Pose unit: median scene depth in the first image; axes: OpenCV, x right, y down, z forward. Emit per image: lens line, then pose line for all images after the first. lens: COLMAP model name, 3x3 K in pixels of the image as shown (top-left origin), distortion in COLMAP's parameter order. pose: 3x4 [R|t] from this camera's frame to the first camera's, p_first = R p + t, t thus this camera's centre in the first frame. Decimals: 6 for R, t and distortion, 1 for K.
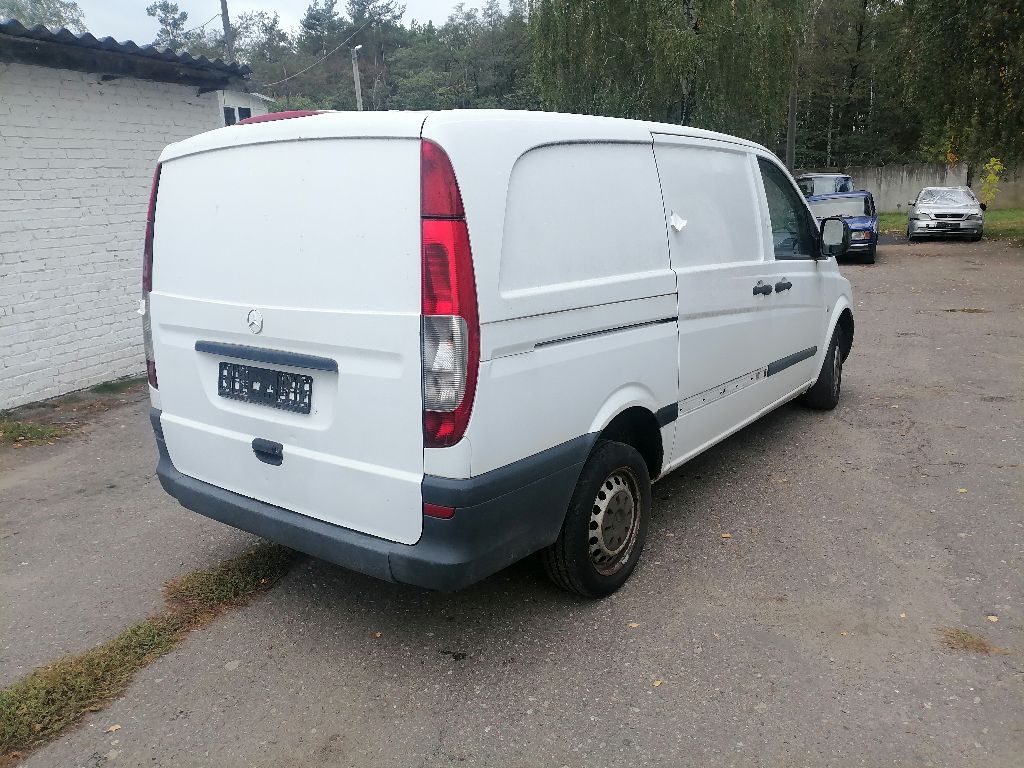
lens RADIAL K [[867.9, 0, 512.0], [0, 867.9, 384.0], [0, 0, 1]] dist [0.045896, -0.000759]
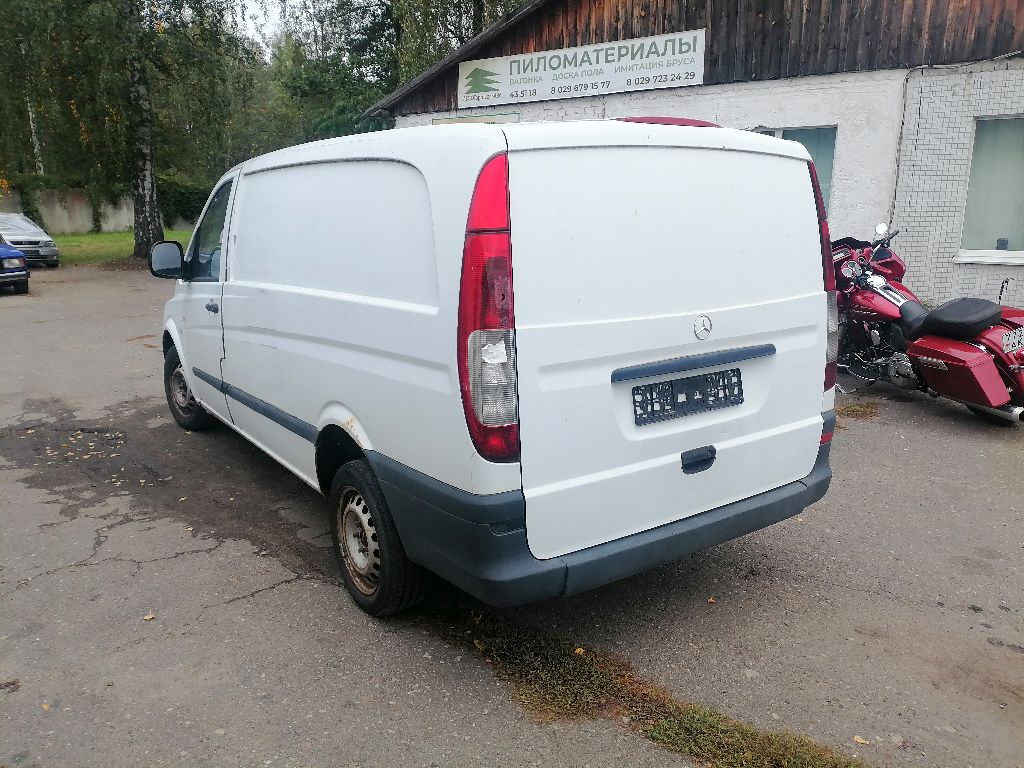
lens RADIAL K [[867.9, 0, 512.0], [0, 867.9, 384.0], [0, 0, 1]] dist [0.045896, -0.000759]
pose [[0.247155, -0.170224, 0.953907, -1.225546], [0.206511, 0.971085, 0.119782, -0.162611], [-0.946714, 0.167388, 0.275161, 0.891646]]
